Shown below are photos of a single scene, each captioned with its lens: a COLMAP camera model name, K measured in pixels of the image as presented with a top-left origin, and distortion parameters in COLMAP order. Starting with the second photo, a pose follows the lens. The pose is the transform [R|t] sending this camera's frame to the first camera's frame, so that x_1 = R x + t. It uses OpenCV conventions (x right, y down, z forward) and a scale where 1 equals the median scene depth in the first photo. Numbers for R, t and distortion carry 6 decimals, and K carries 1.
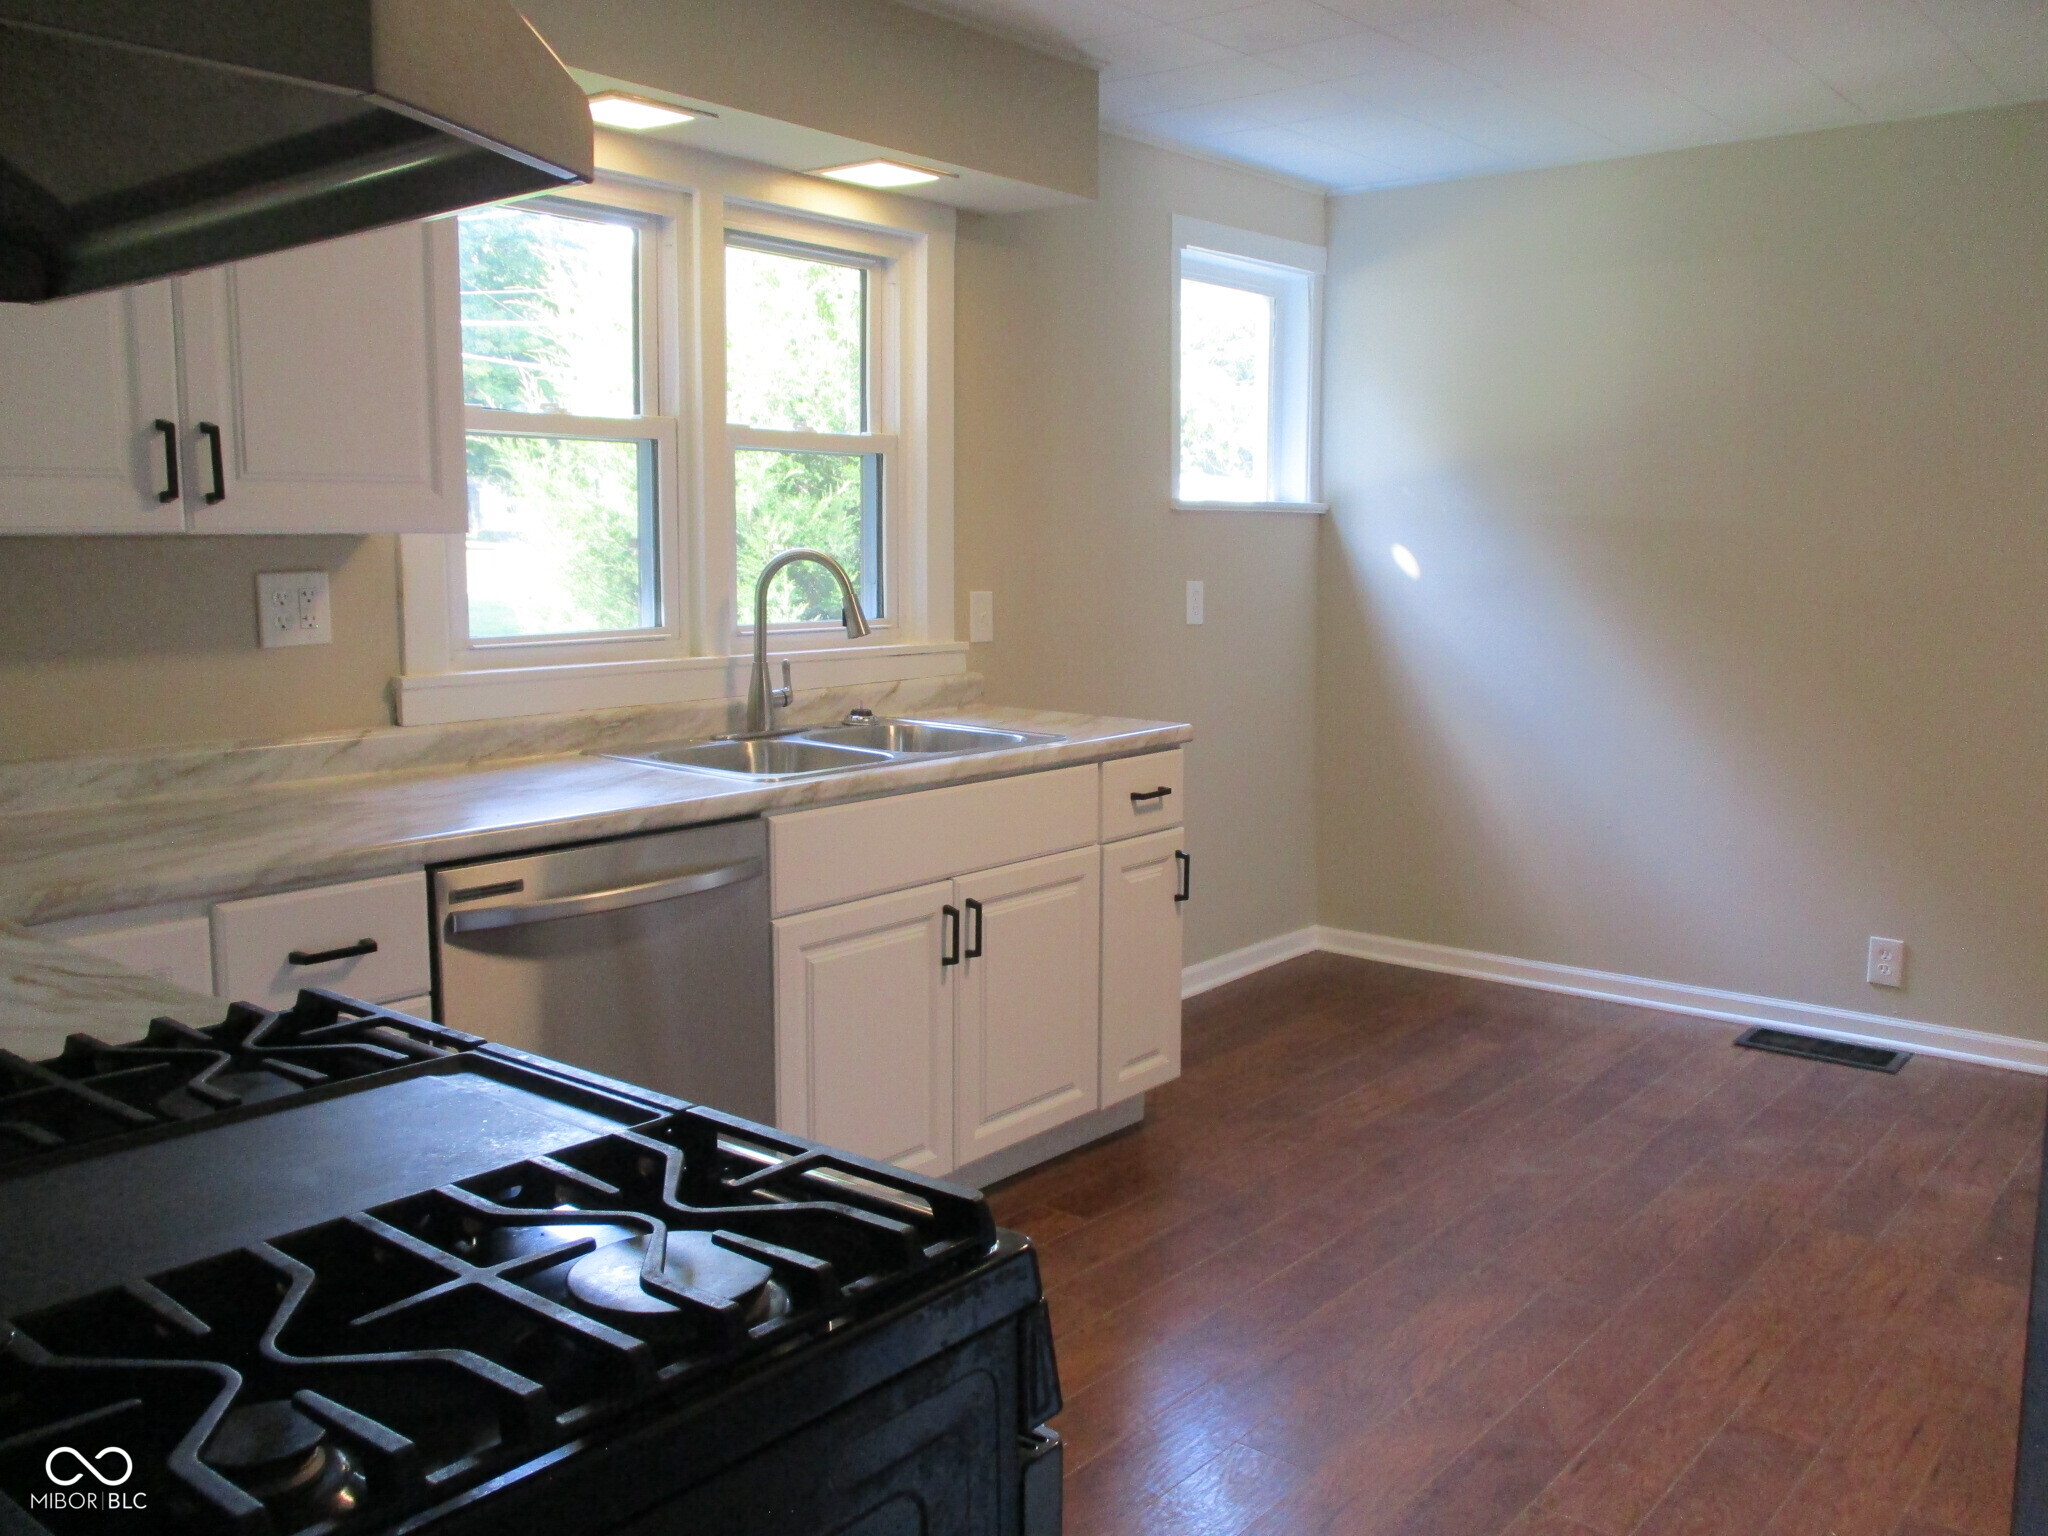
lens RADIAL K [[1727.8, 0, 1024.0], [0, 1727.8, 768.0], [0, 0, 1]] dist [-0.019197, -0.005782]
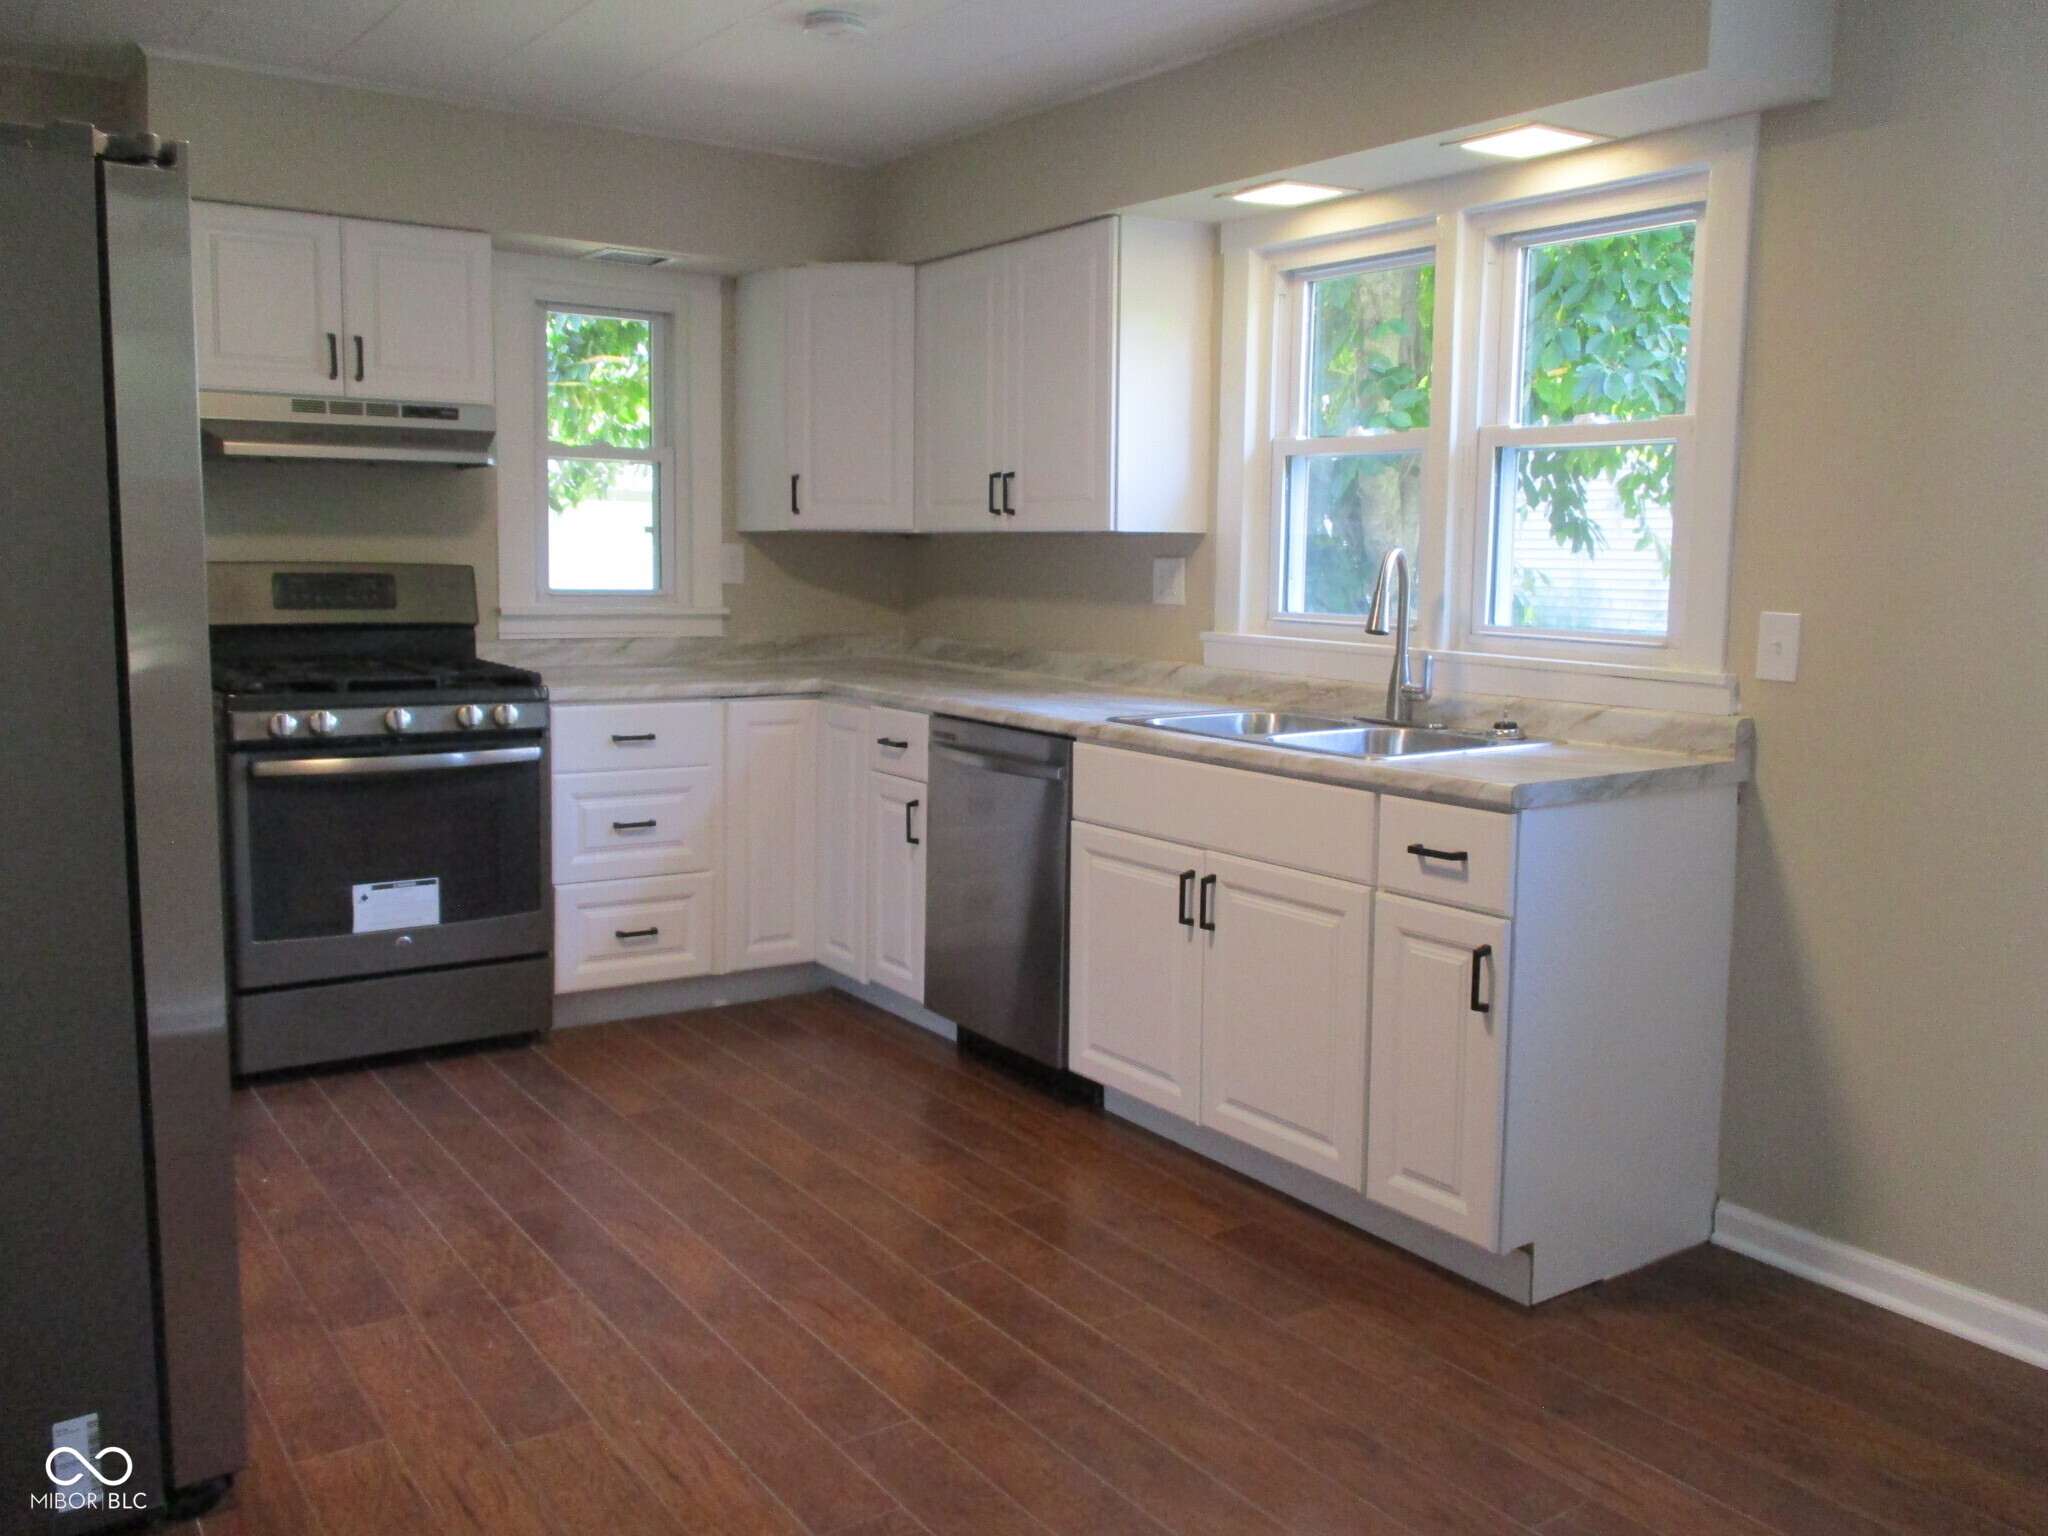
lens RADIAL K [[1727.8, 0, 1024.0], [0, 1727.8, 768.0], [0, 0, 1]] dist [-0.019197, -0.005782]
pose [[-0.279669, 0.118482, -0.952758, 0.940582], [-0.140018, 0.976713, 0.162561, -0.134981], [0.949832, 0.178867, -0.256567, 1.082083]]
